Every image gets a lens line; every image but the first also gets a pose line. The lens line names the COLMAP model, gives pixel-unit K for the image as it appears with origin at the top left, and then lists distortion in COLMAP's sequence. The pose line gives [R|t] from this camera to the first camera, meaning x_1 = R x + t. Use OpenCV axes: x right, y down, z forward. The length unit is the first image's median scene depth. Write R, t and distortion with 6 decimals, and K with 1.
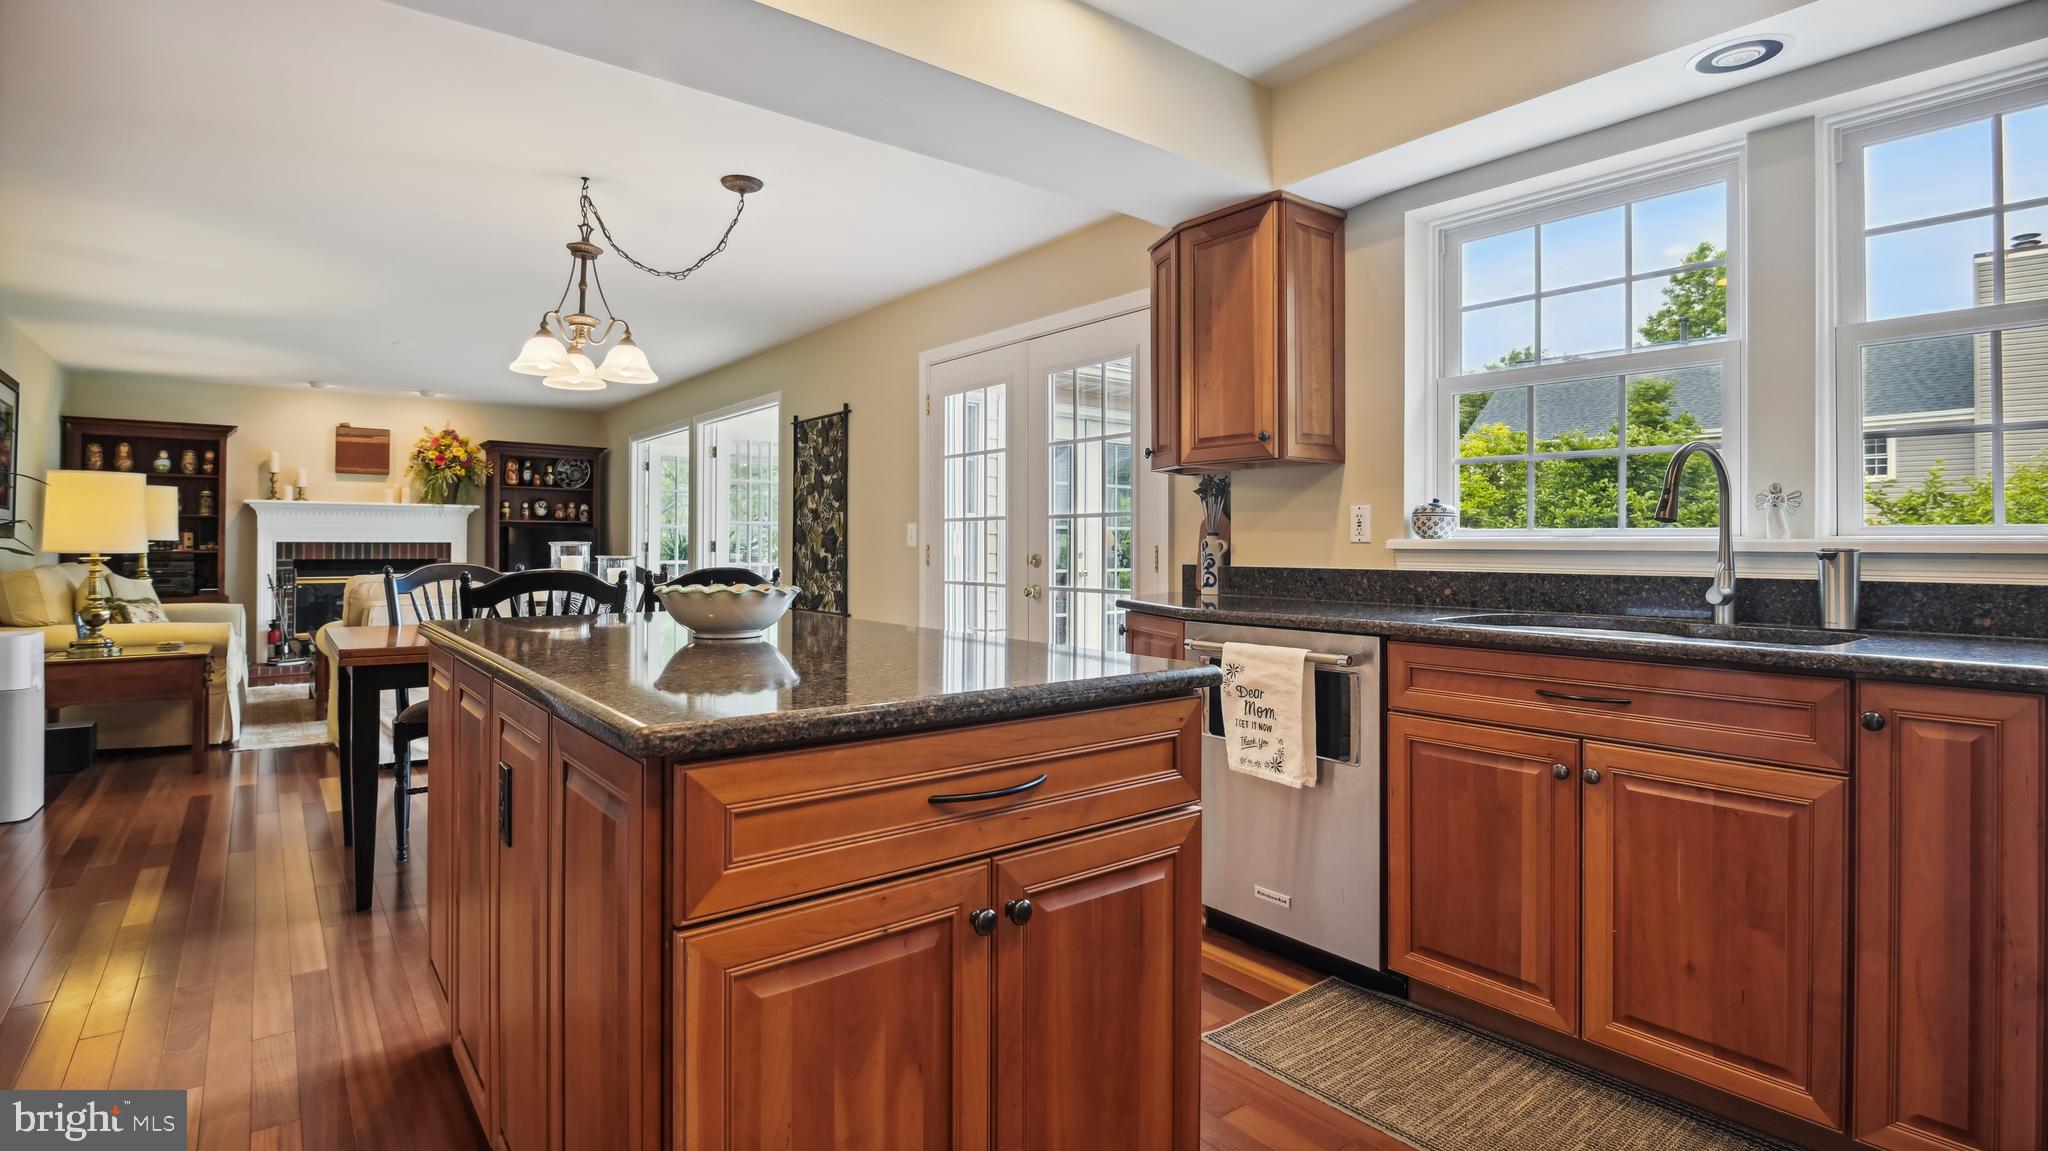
lens RADIAL K [[971.2, 0, 1024.0], [0, 971.2, 556.8], [0, 0, 1]] dist [-0.022188, -0.000396]
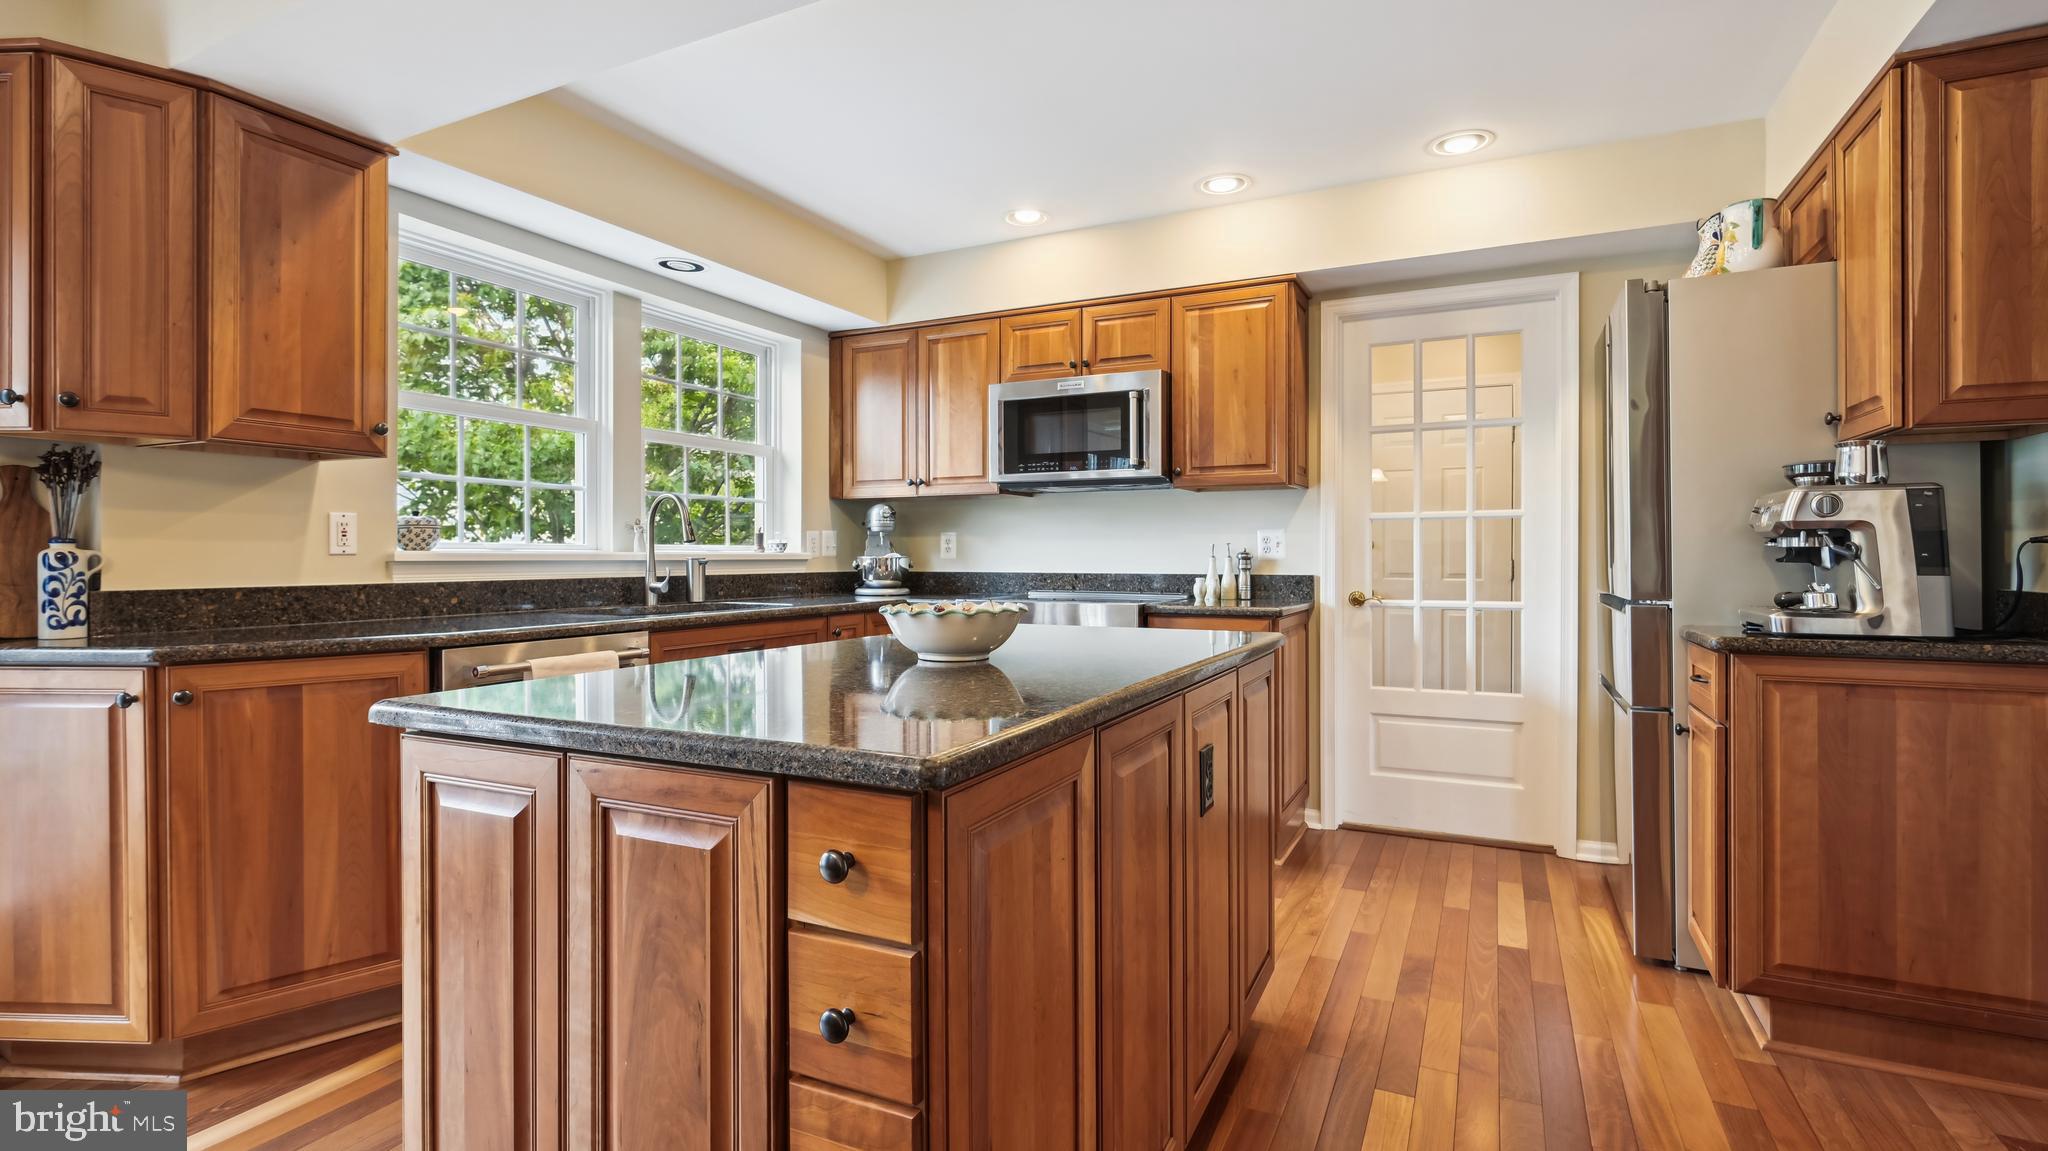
lens RADIAL K [[971.2, 0, 1024.0], [0, 971.2, 556.8], [0, 0, 1]] dist [-0.022188, -0.000396]
pose [[-0.435868, -0.003438, 0.900004, -0.746402], [0.011090, 0.999896, 0.009191, -0.014424], [-0.899942, 0.013987, -0.435785, 0.856287]]
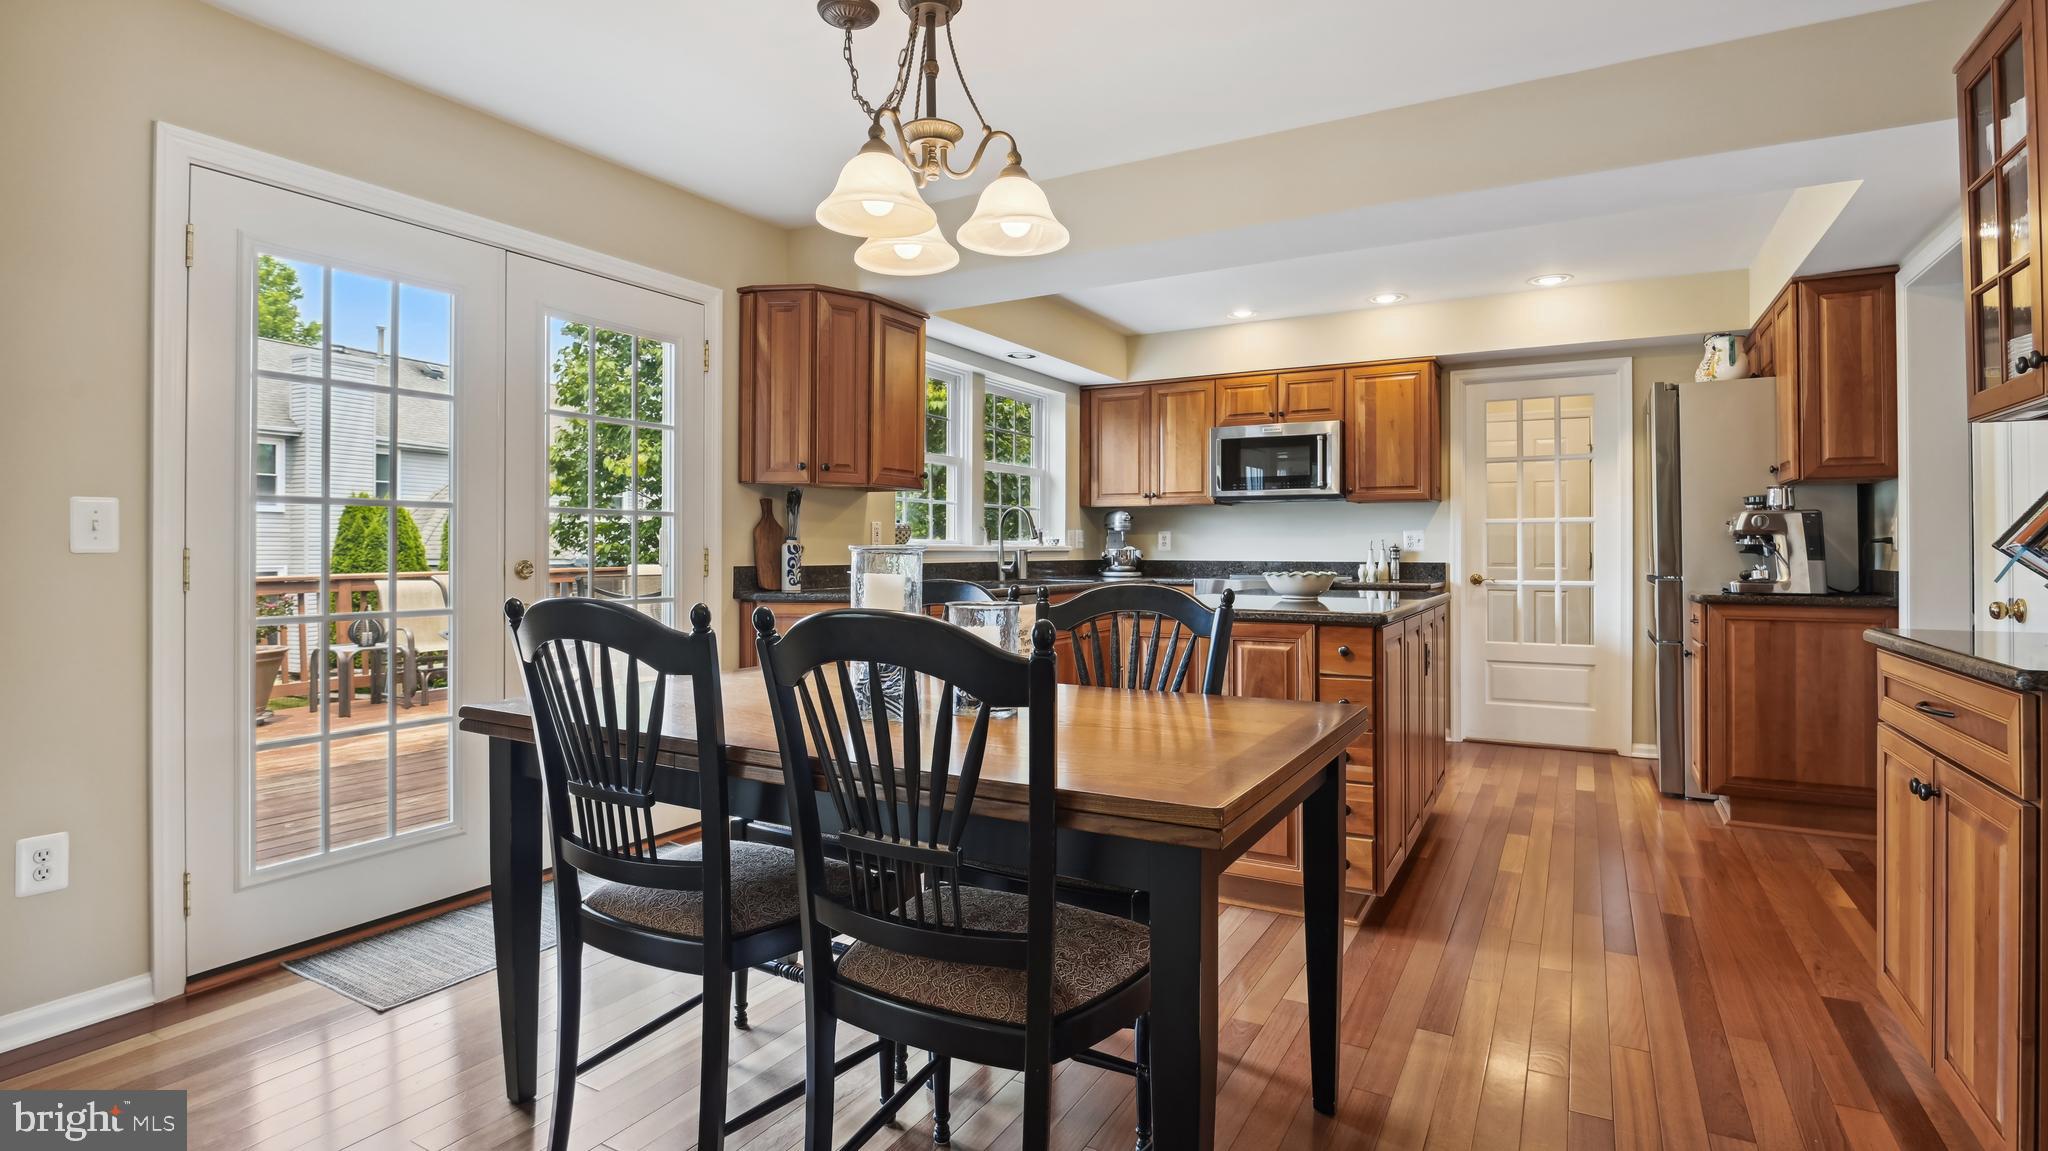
lens RADIAL K [[975.8, 0, 1022.4], [0, 975.8, 538.2], [0, 0, 1]] dist [-0.043088, -0.000337]
pose [[-0.369169, 0.006567, 0.929339, -1.181463], [0.008802, 0.999955, -0.003570, -0.020935], [-0.929321, 0.006862, -0.369210, 1.393373]]
